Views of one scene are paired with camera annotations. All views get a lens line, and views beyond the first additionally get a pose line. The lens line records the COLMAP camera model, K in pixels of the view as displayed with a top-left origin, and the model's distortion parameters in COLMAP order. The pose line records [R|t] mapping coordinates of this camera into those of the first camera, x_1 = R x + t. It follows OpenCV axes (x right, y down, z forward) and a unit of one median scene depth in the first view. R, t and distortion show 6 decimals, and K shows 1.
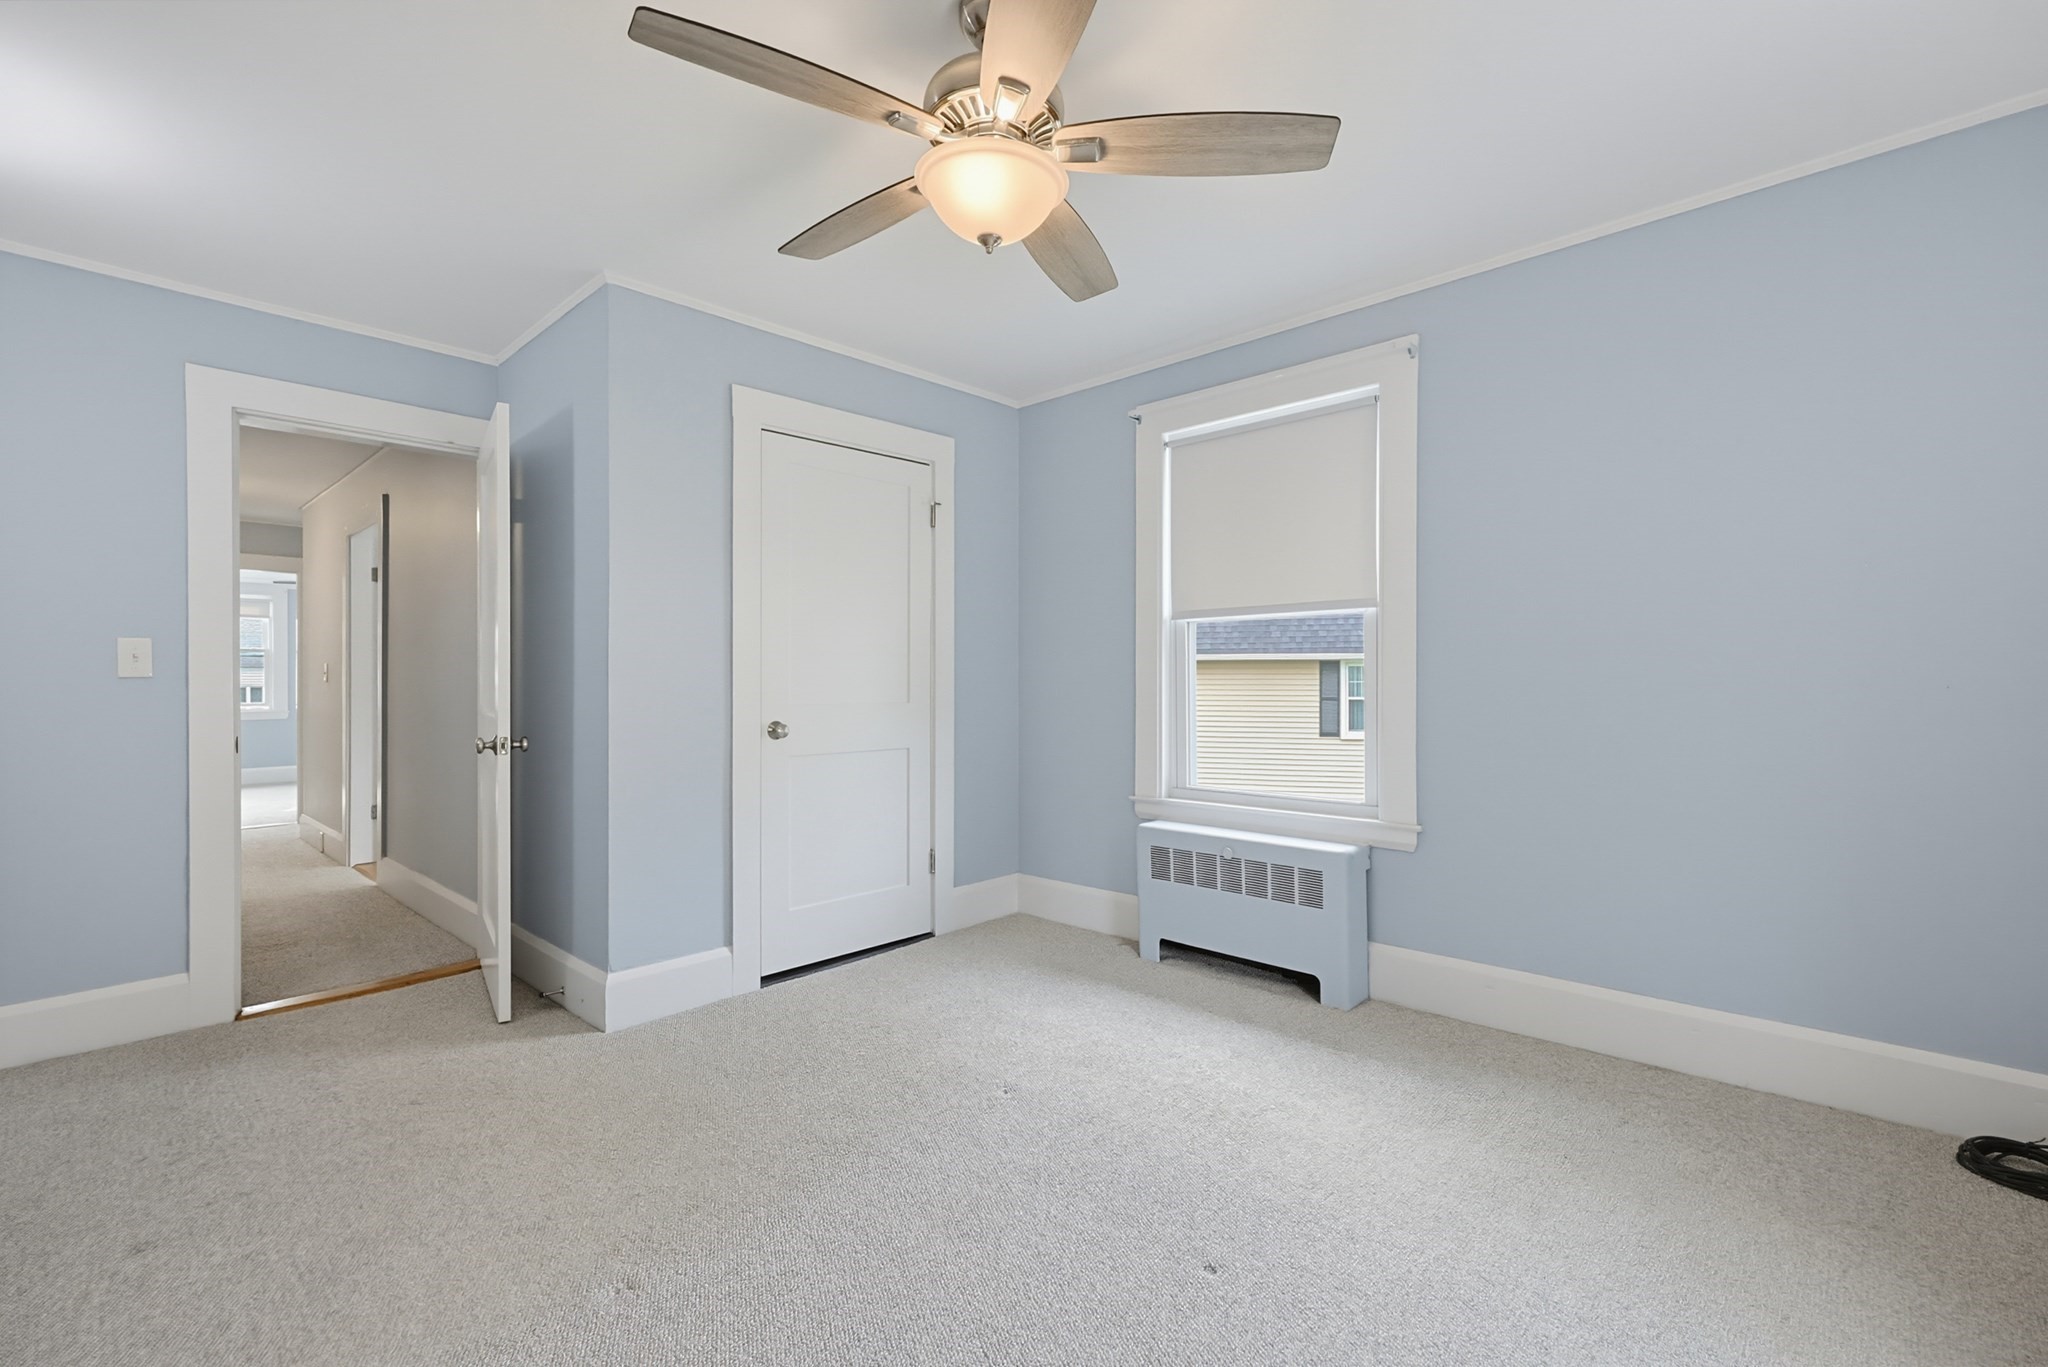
lens RADIAL K [[896.8, 0, 1028.4], [0, 896.8, 686.3], [0, 0, 1]] dist [-0.005060, 0.000309]
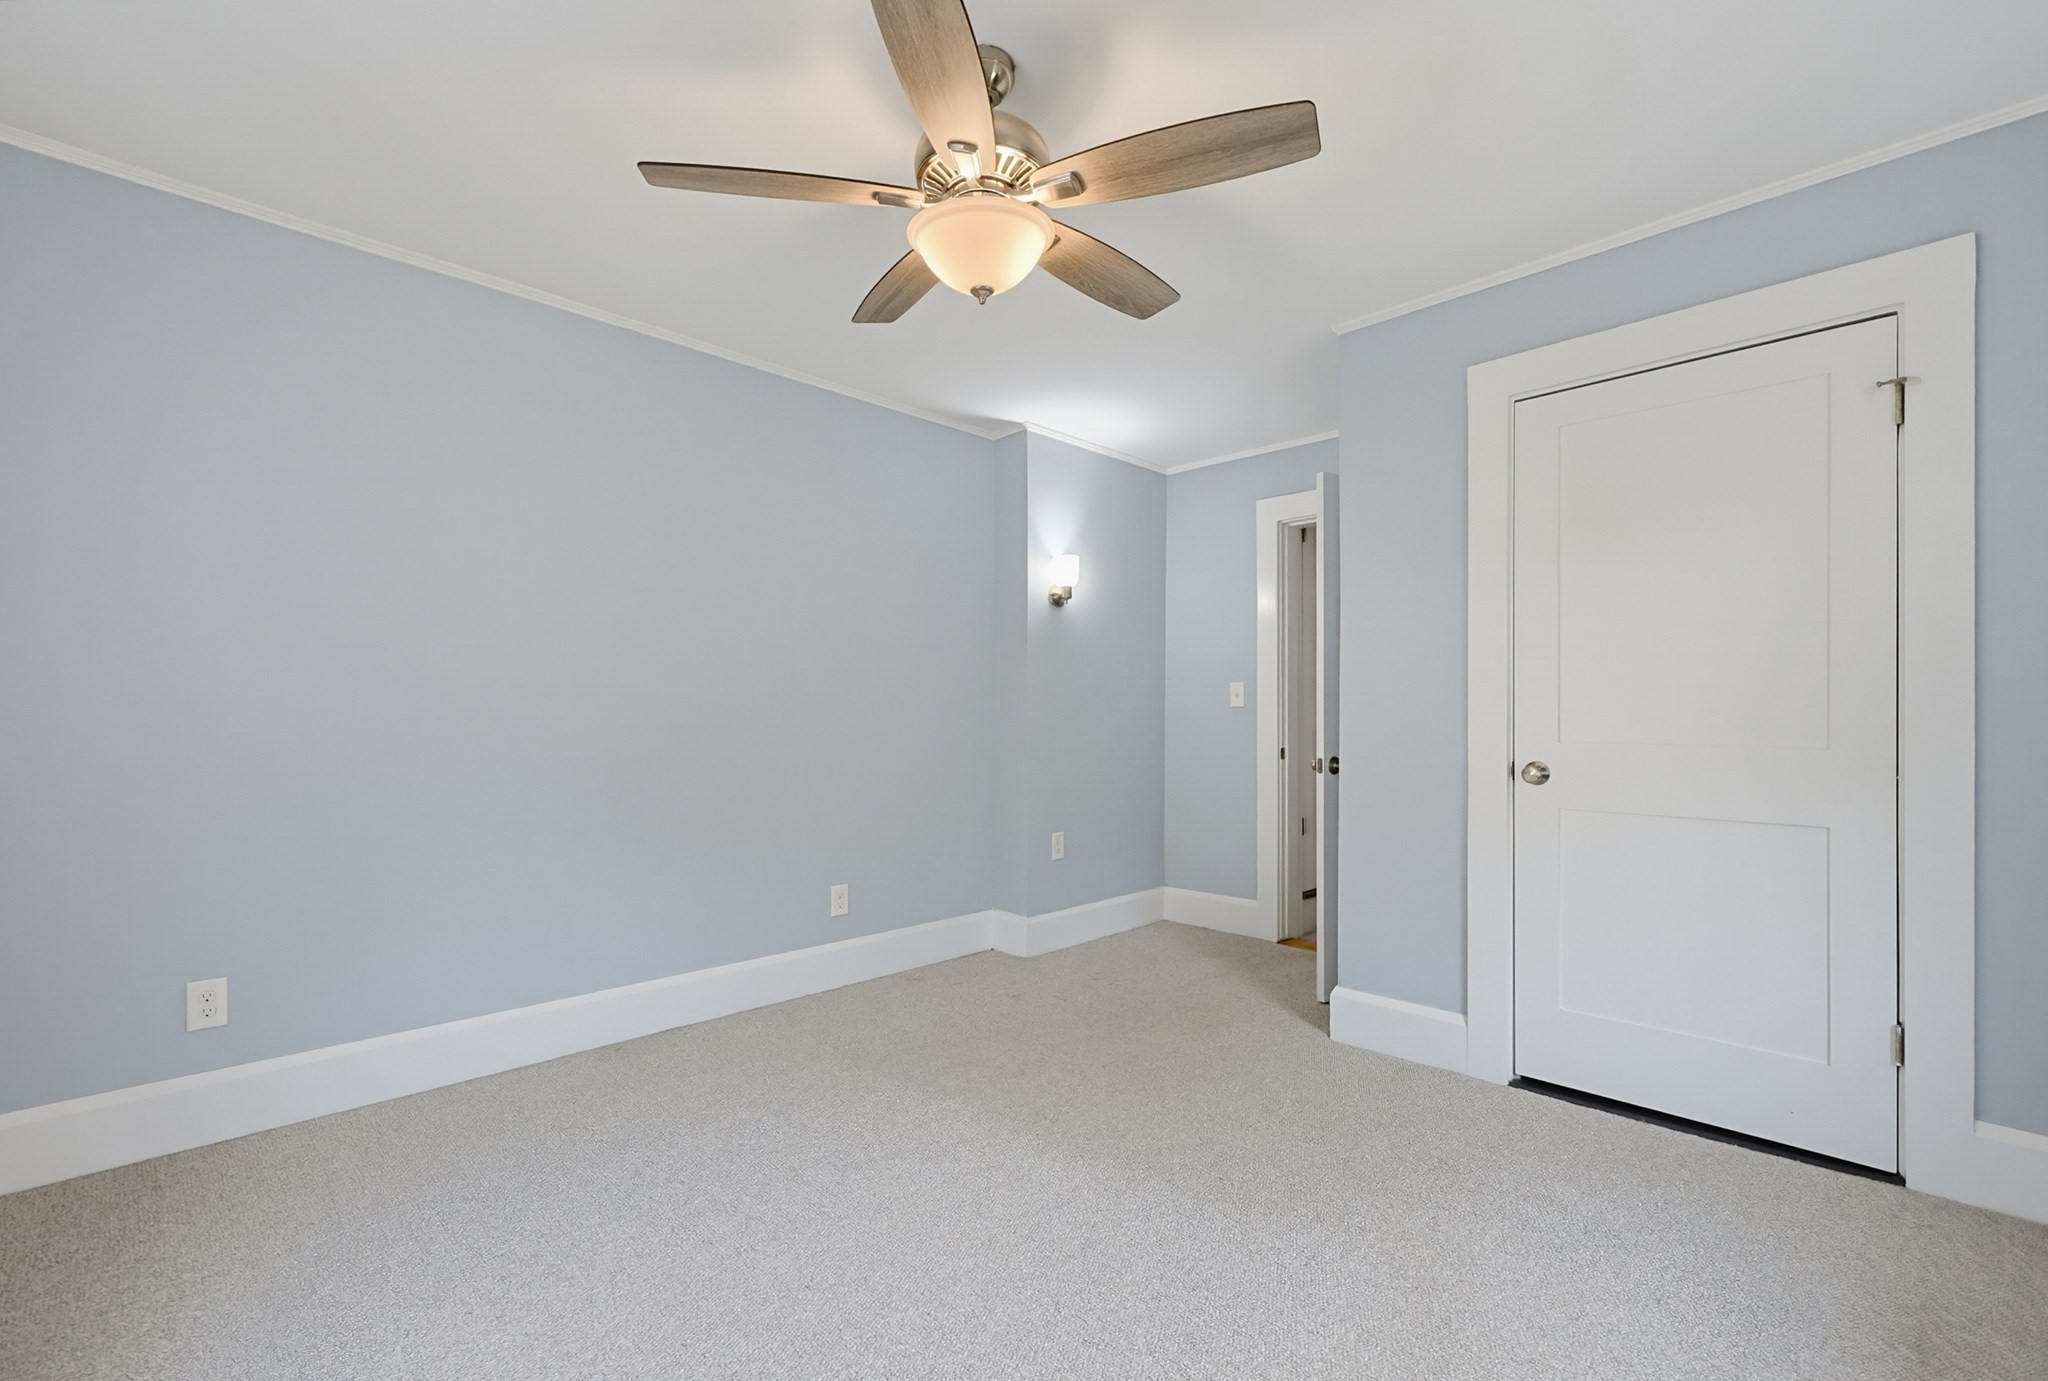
lens RADIAL K [[896.8, 0, 1030.7], [0, 896.8, 694.4], [0, 0, 1]] dist [-0.005060, 0.000309]
pose [[-0.042619, -0.013669, -0.998998, 0.557858], [0.001129, 0.999905, -0.013729, -0.009870], [0.999091, -0.001713, -0.042599, 0.618154]]
